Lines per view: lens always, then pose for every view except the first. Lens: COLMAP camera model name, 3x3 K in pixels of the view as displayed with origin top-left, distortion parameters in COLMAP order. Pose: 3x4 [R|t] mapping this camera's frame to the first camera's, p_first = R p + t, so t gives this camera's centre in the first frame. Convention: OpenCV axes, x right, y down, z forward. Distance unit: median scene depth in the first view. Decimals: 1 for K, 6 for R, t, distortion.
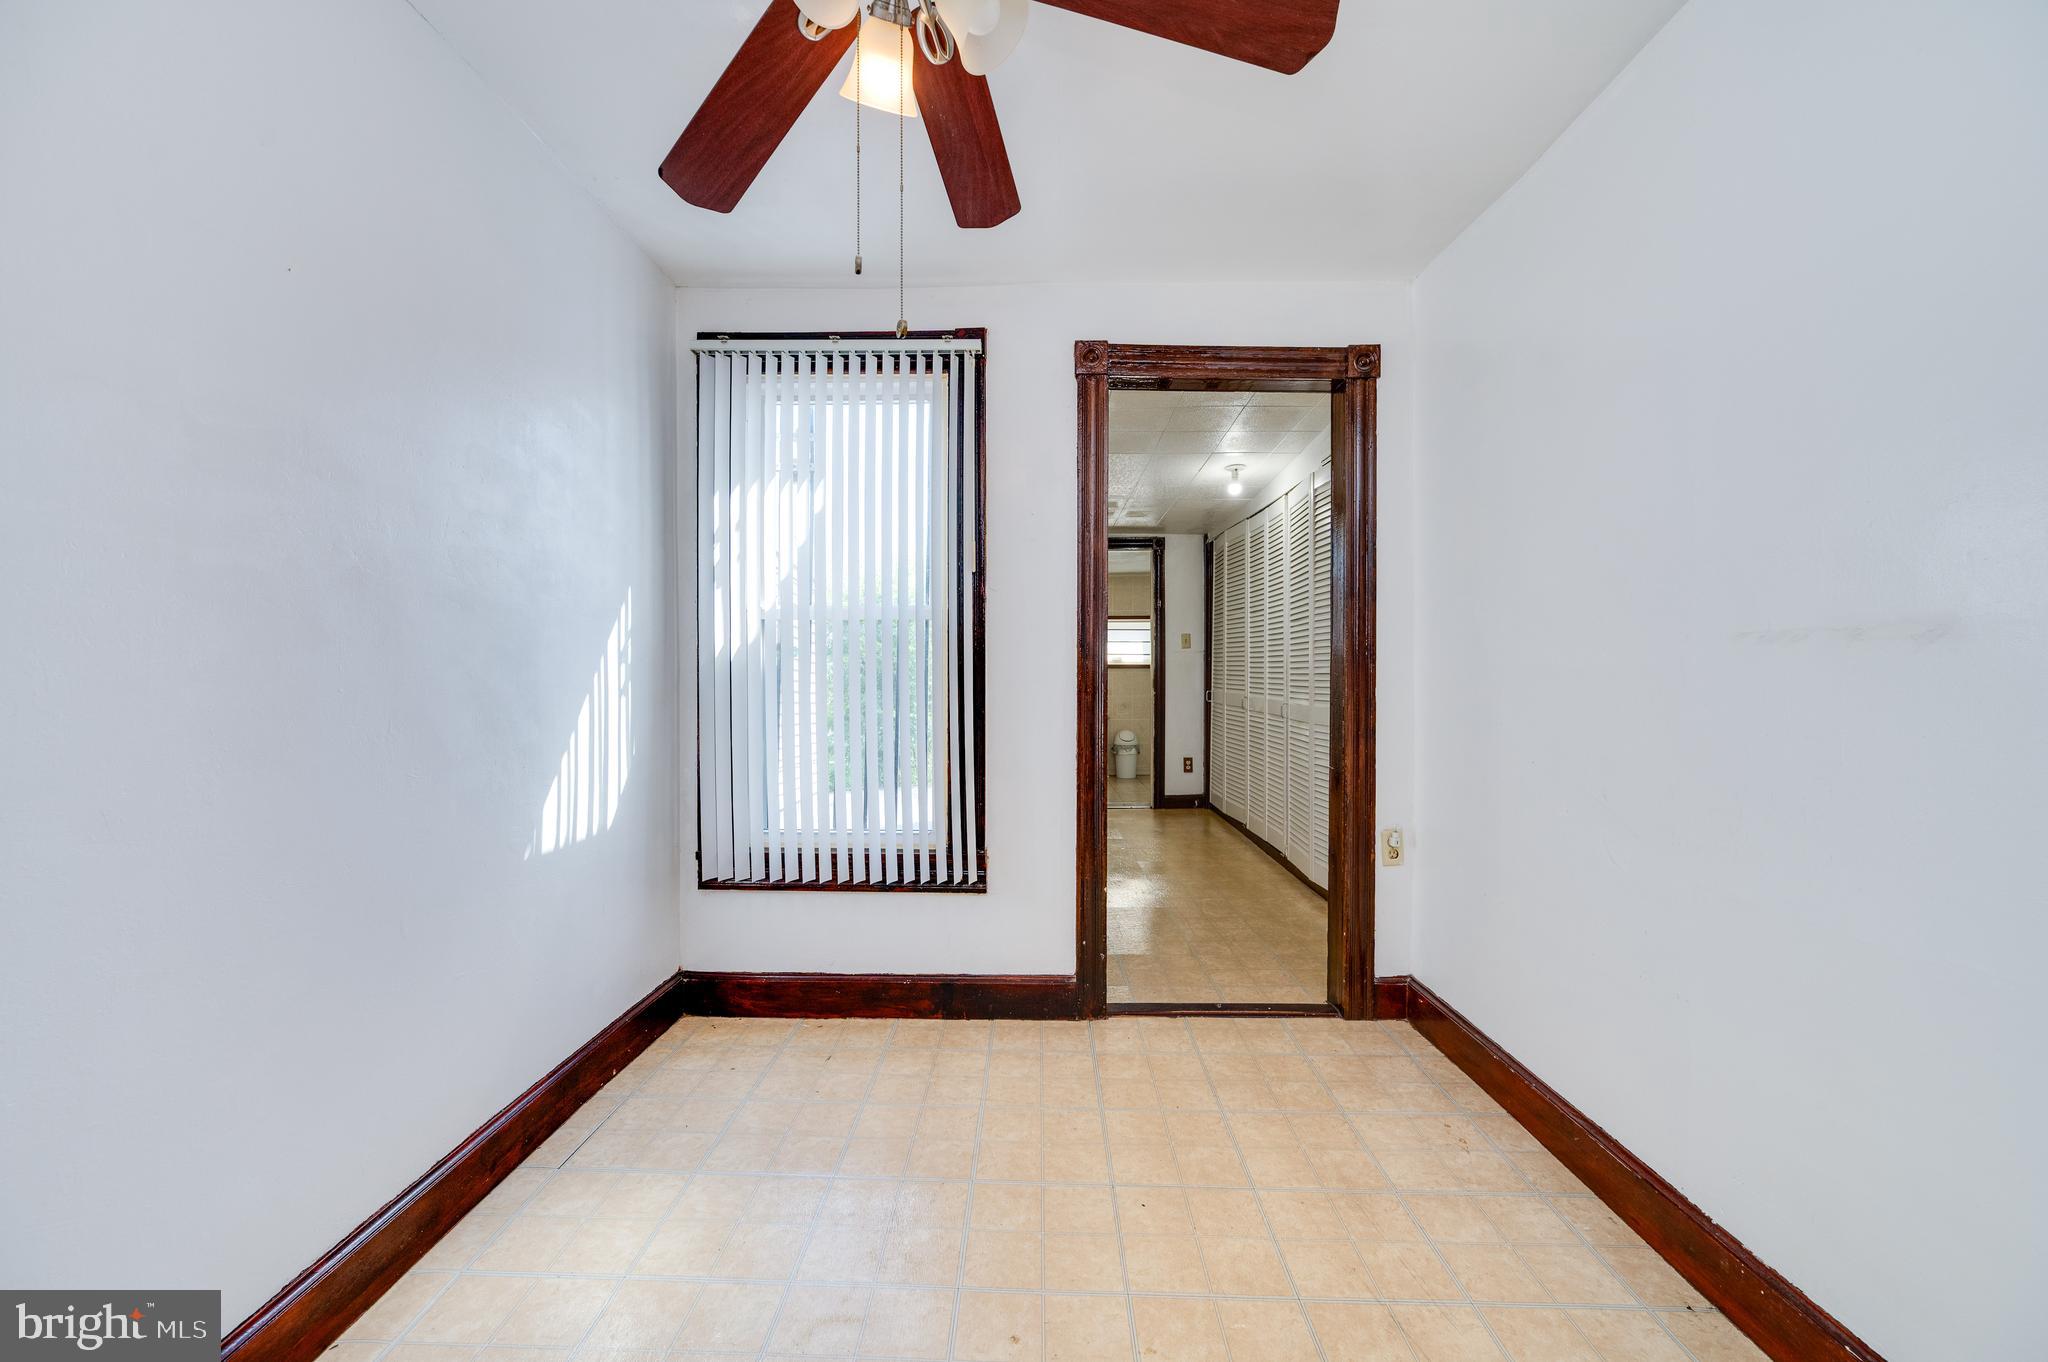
lens RADIAL K [[833.3, 0, 1031.9], [0, 833.3, 666.7], [0, 0, 1]] dist [-0.002809, -0.000488]
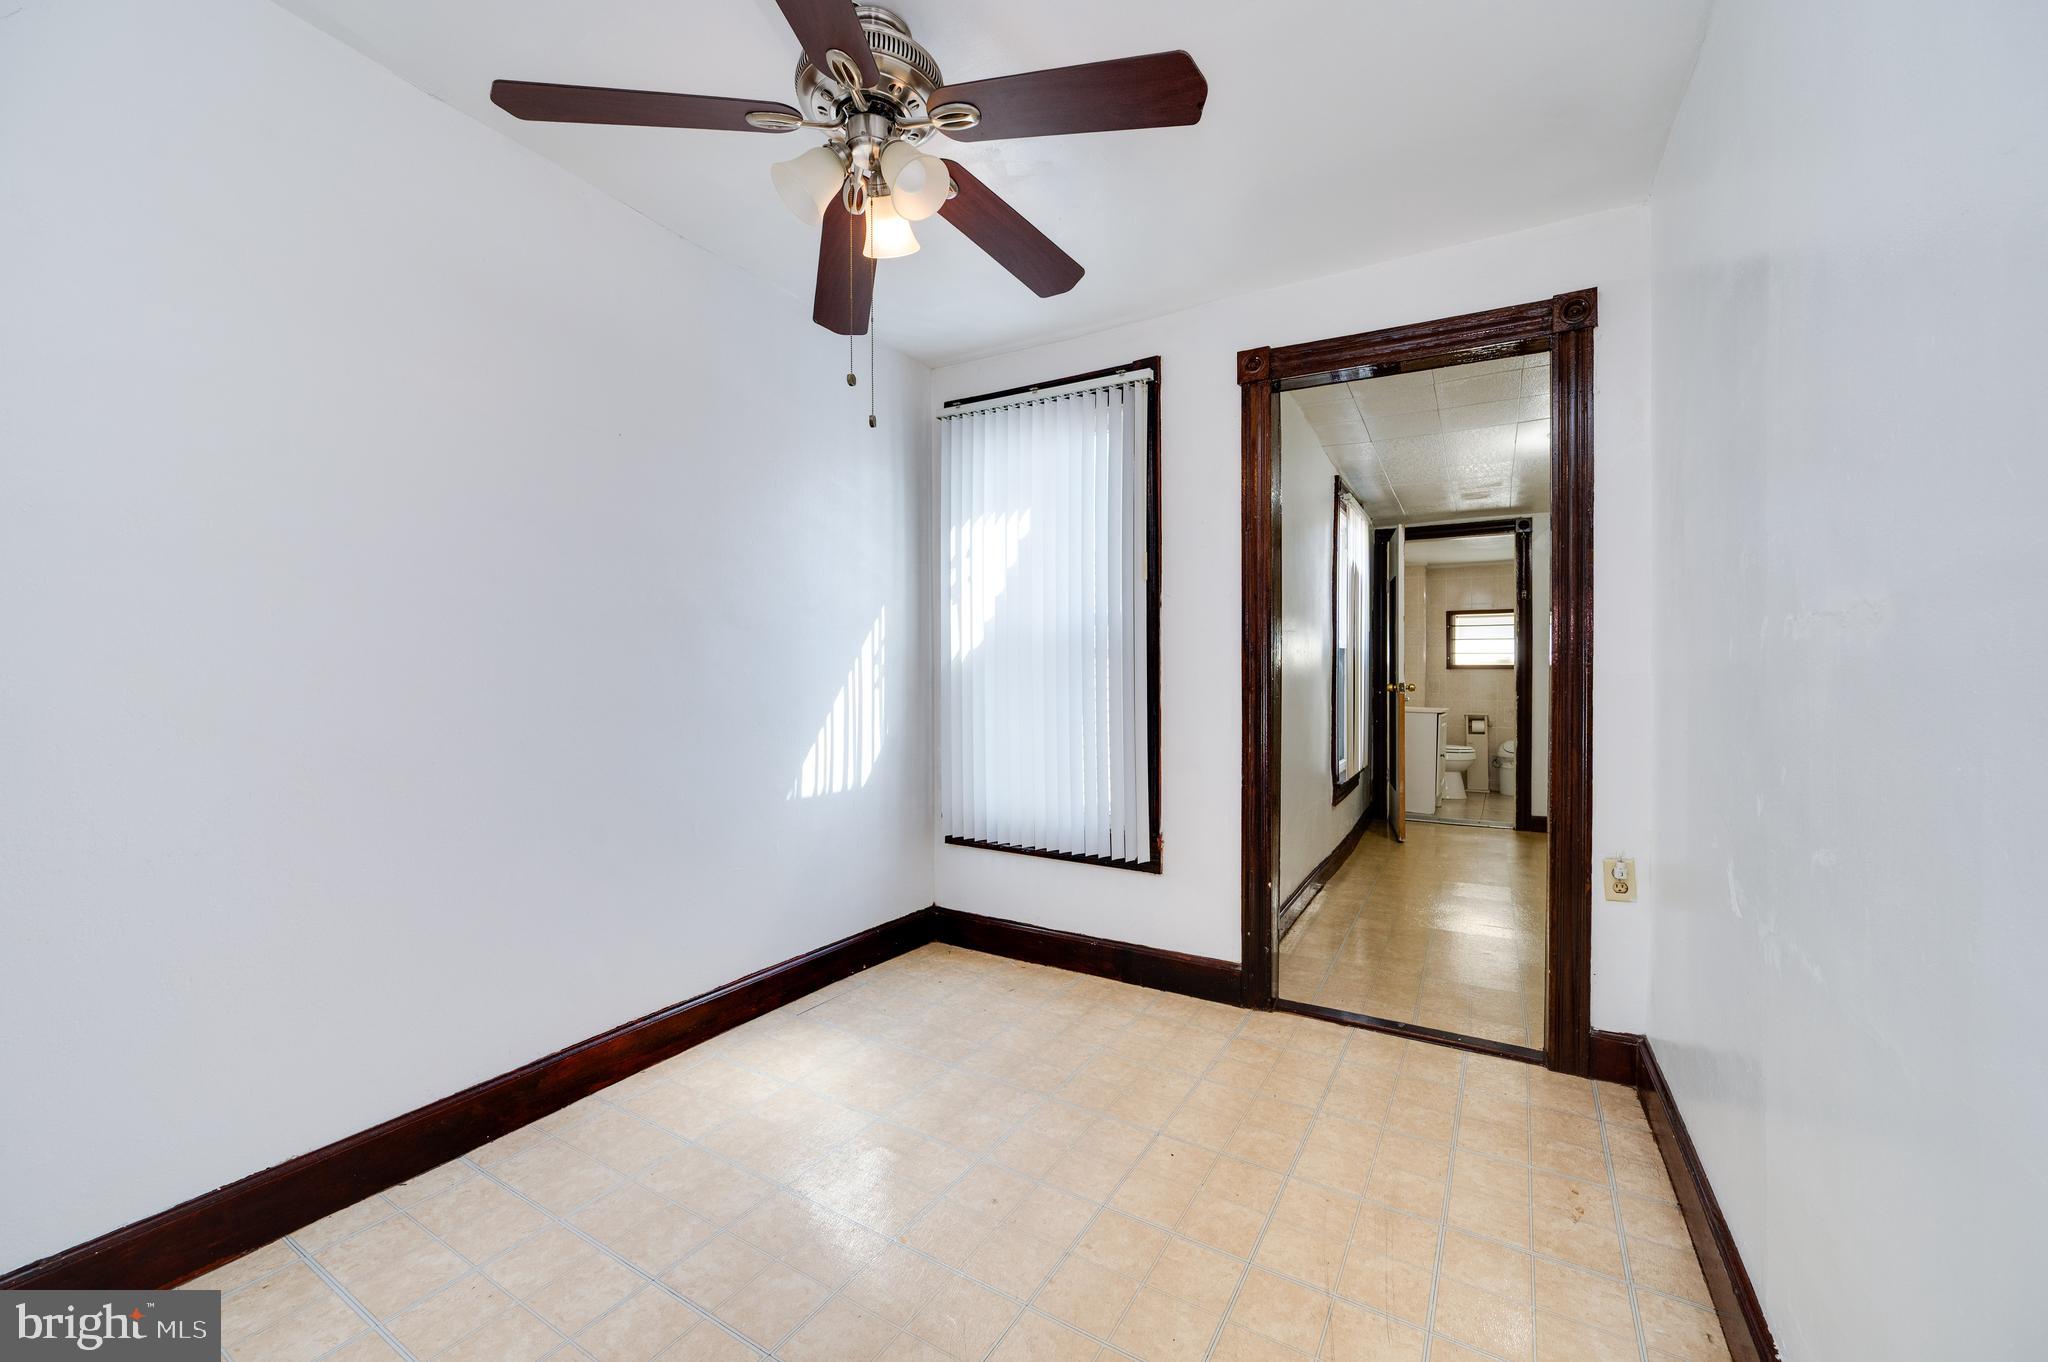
lens RADIAL K [[833.3, 0, 1021.1], [0, 833.3, 670.3], [0, 0, 1]] dist [-0.002809, -0.000488]
pose [[0.863357, 0.000235, -0.504593, 0.321839], [0.000760, 0.999998, 0.001767, 0.002854], [0.504593, -0.001909, 0.863355, -0.030743]]
